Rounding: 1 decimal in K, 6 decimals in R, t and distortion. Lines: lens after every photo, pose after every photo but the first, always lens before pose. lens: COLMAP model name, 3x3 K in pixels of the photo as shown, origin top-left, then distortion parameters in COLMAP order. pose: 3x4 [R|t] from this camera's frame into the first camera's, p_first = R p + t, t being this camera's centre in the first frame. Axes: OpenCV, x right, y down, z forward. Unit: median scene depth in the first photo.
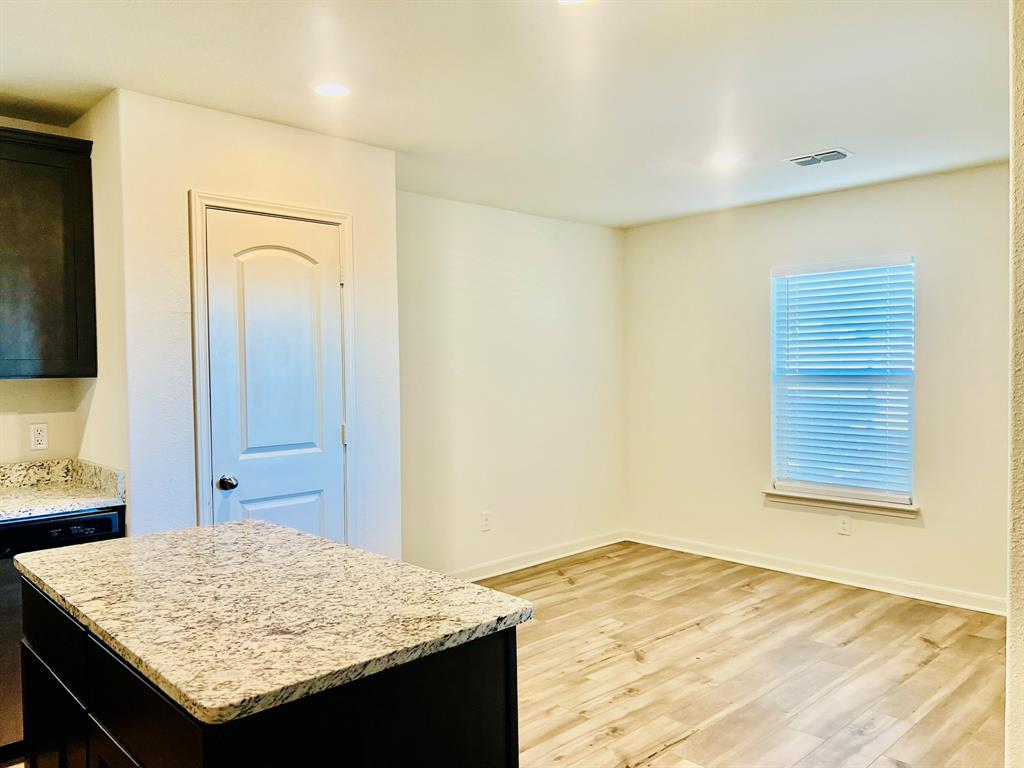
lens RADIAL K [[767.6, 0, 512.0], [0, 767.6, 384.0], [0, 0, 1]] dist [0.037852, -0.043100]
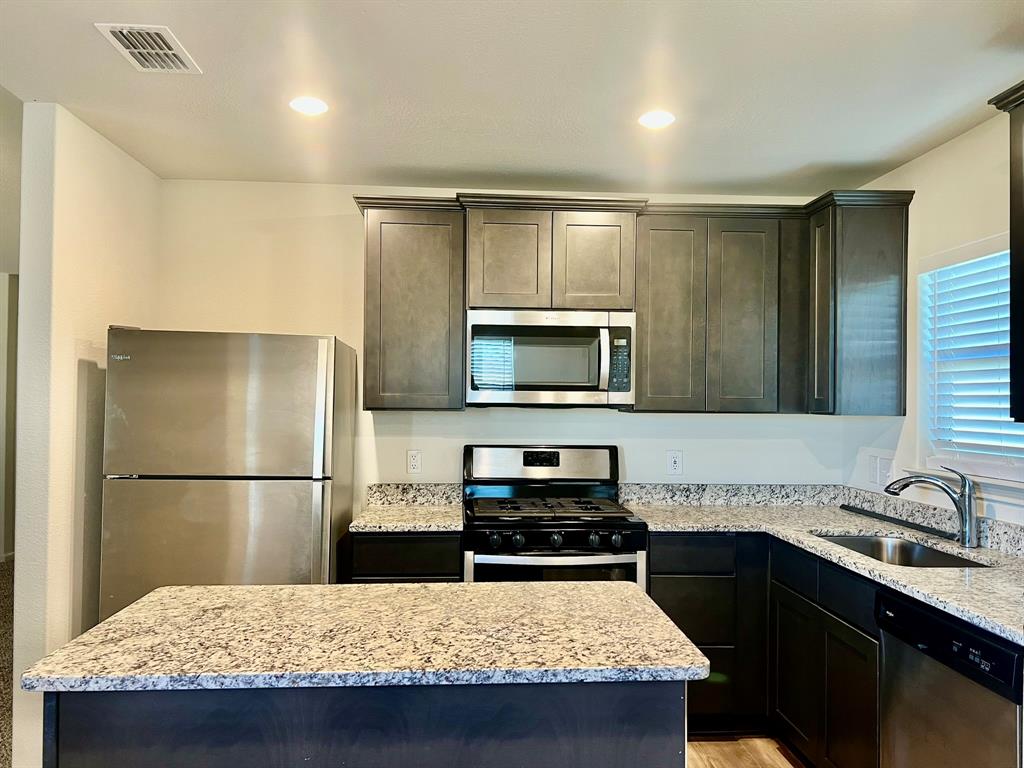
lens RADIAL K [[767.6, 0, 512.0], [0, 767.6, 384.0], [0, 0, 1]] dist [0.037852, -0.043100]
pose [[-0.641523, -0.011208, -0.767022, 0.334143], [-0.022620, 0.999735, 0.004310, -0.061329], [0.766770, 0.020115, -0.641606, 1.899391]]
